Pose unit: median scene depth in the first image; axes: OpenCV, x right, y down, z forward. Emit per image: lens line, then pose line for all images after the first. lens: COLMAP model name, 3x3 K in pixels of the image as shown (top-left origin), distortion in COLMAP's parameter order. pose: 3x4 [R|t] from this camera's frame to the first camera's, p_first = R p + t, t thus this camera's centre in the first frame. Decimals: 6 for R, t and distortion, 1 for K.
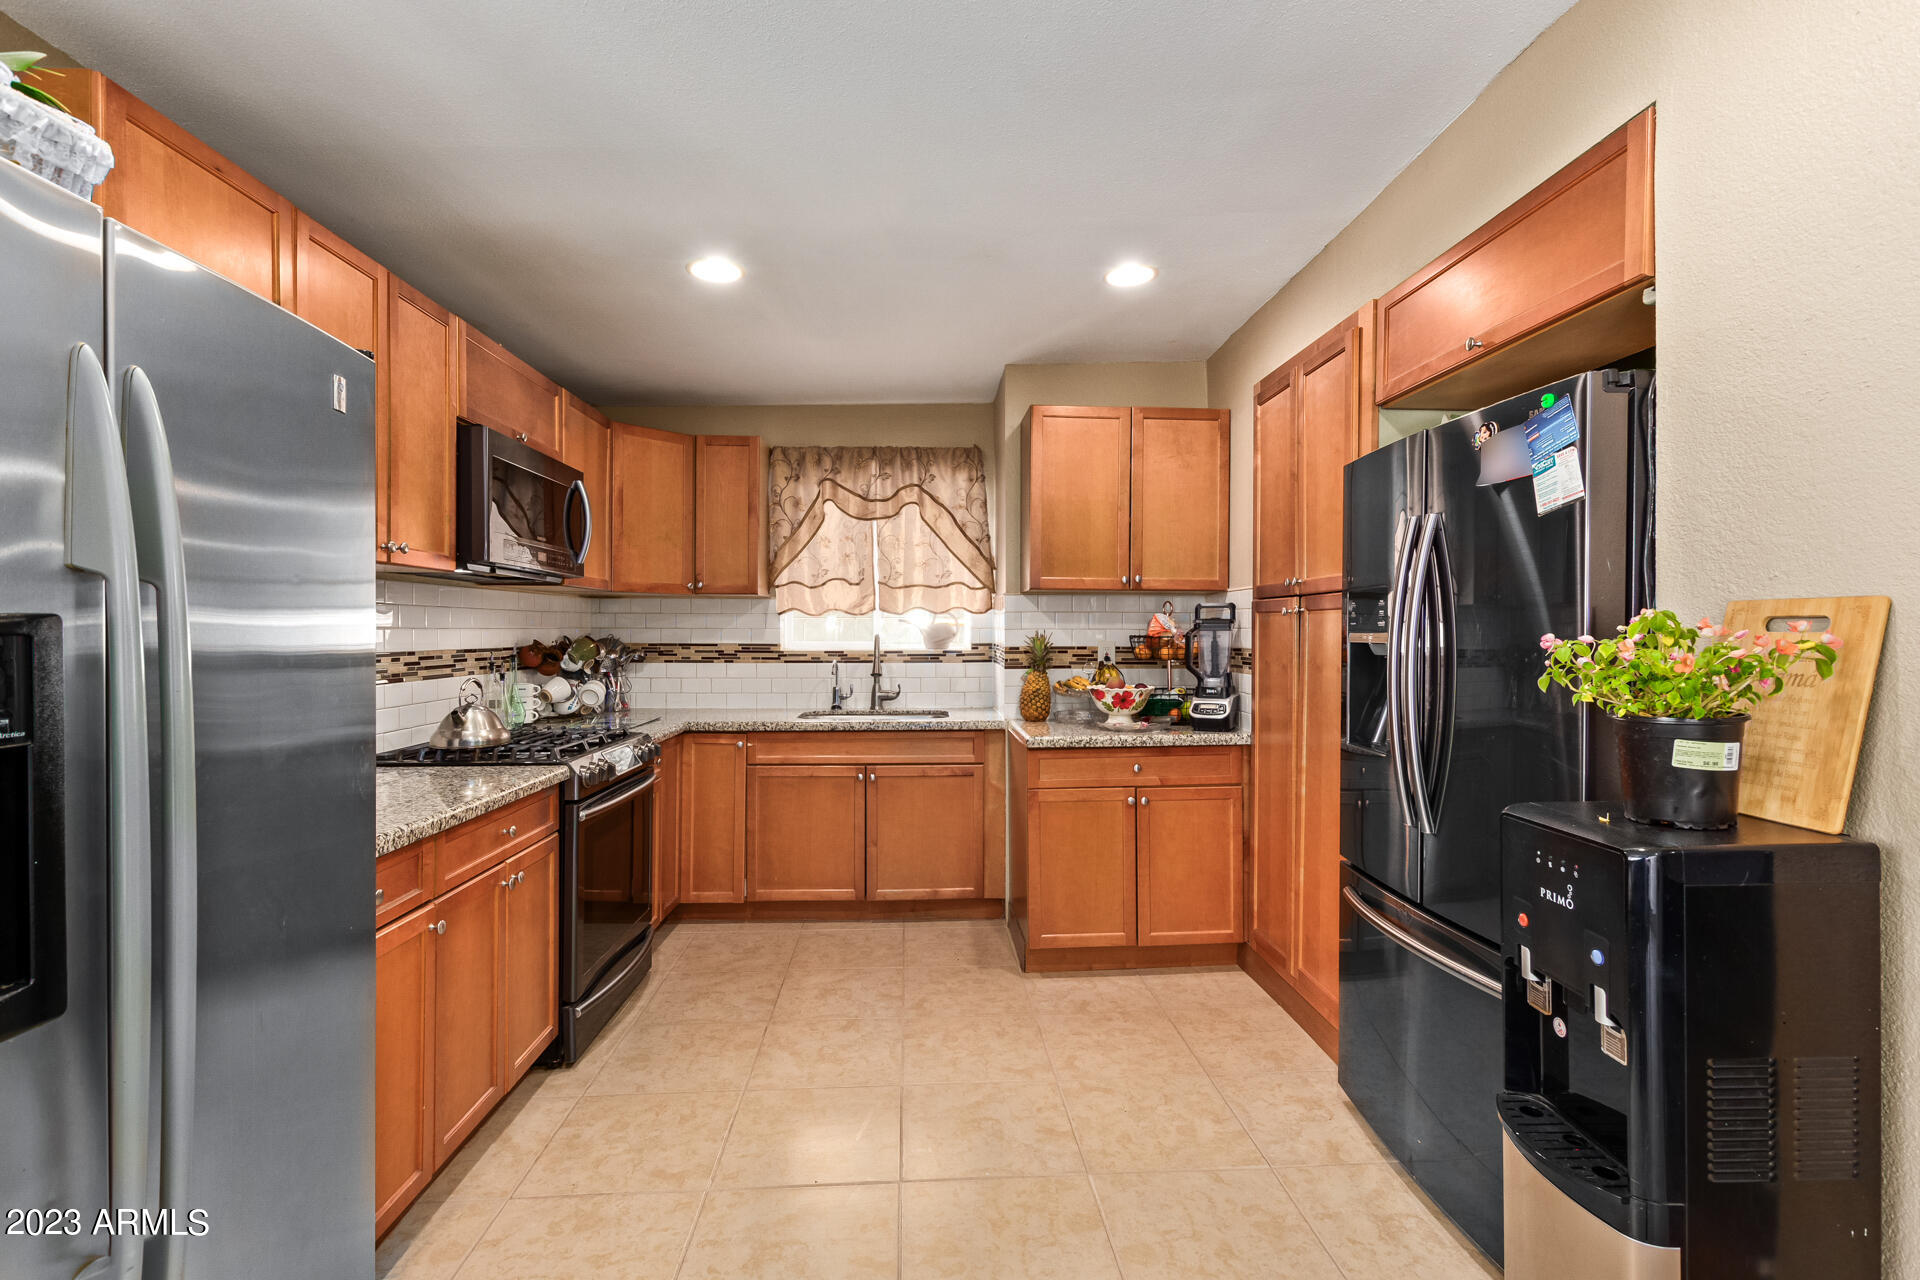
lens RADIAL K [[873.0, 0, 960.0], [0, 873.0, 640.0], [0, 0, 1]] dist [-0.000991, -0.000232]
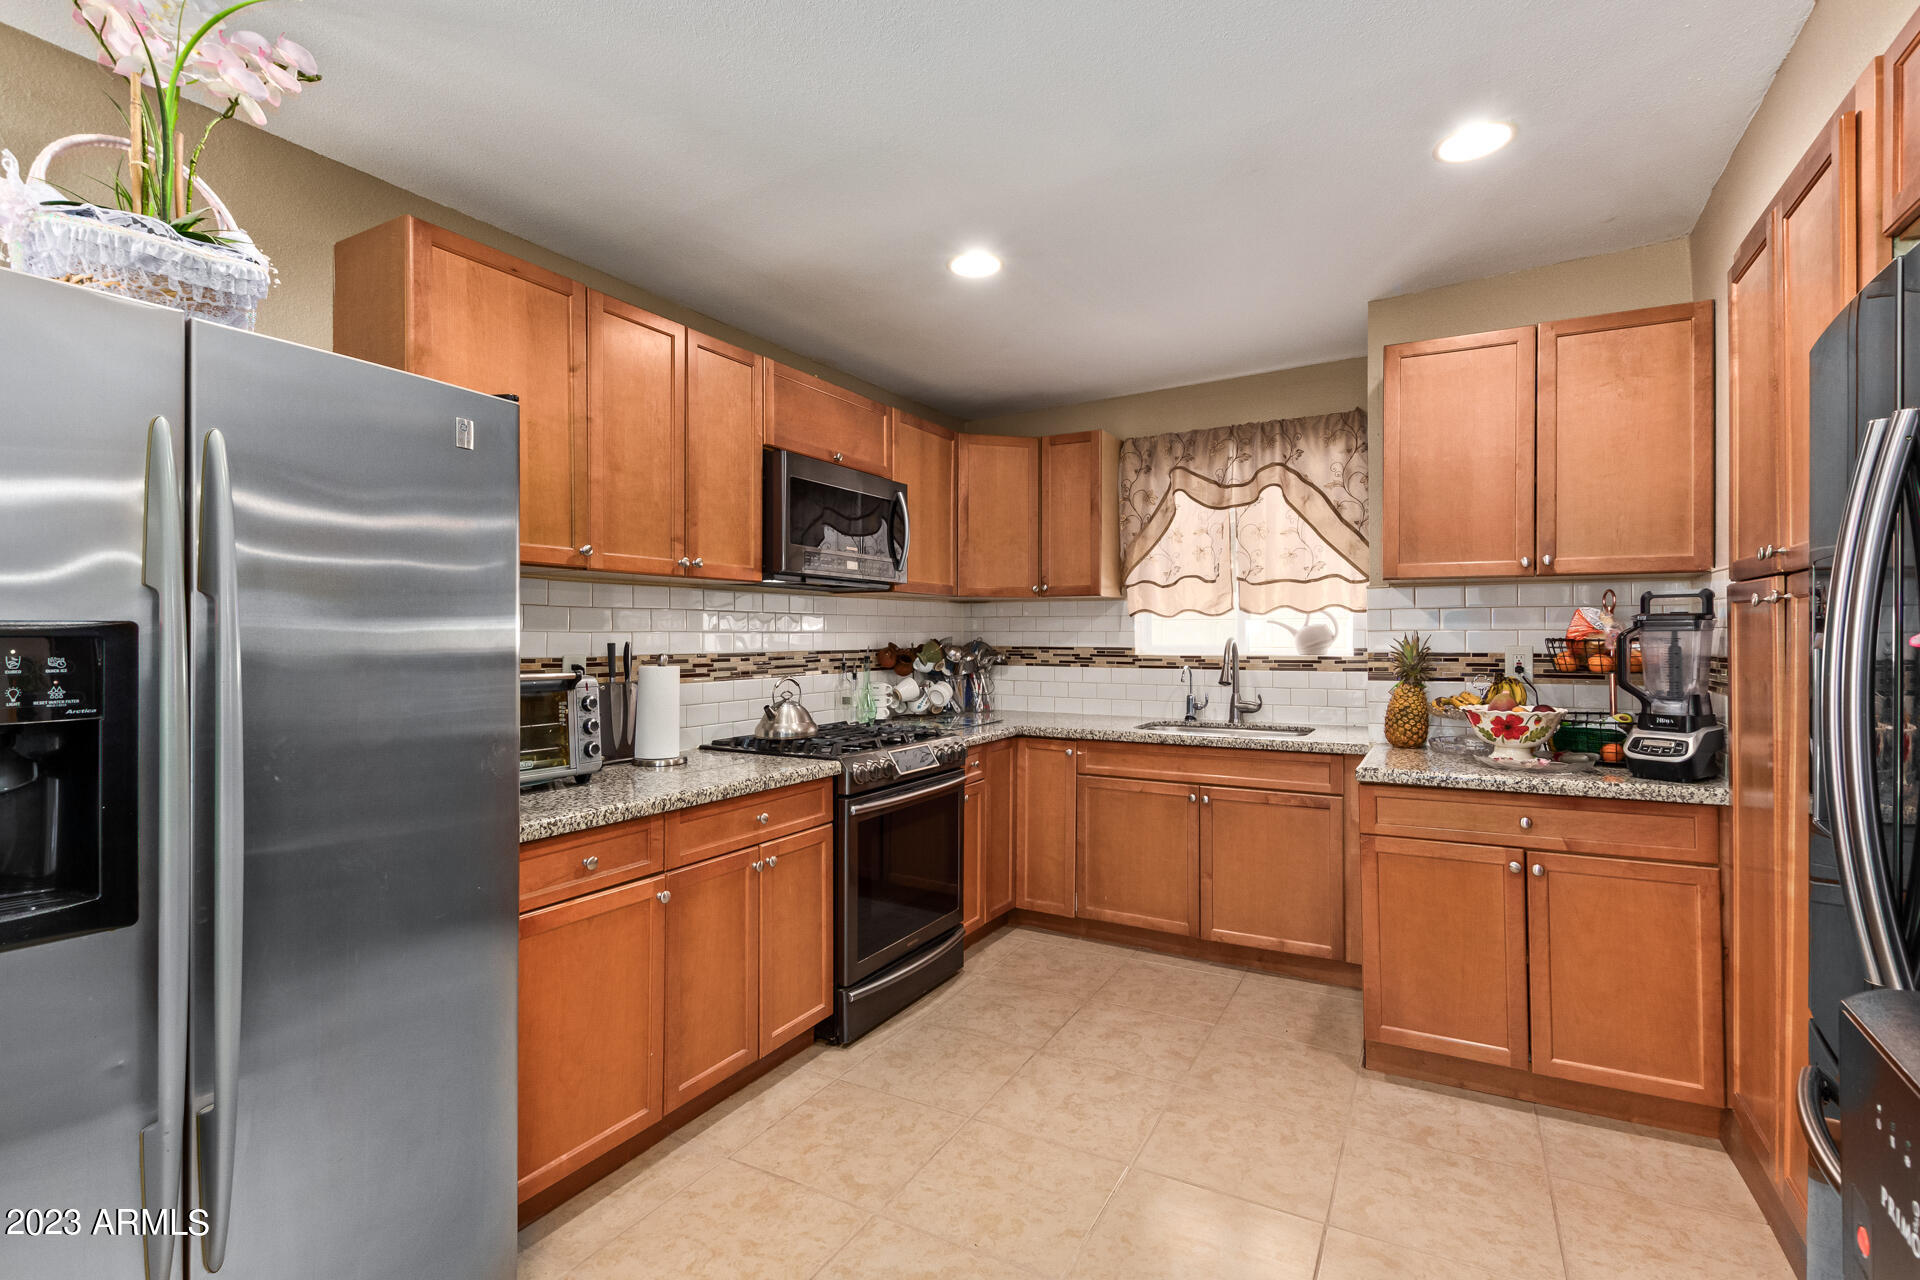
lens RADIAL K [[878.0, 0, 962.0], [0, 878.0, 634.4], [0, 0, 1]] dist [0.001481, -0.000187]
pose [[0.847251, -0.003094, -0.531184, 0.180339], [-0.002730, 0.999944, -0.010179, 0.000303], [0.531186, 0.010074, 0.847195, 0.129262]]
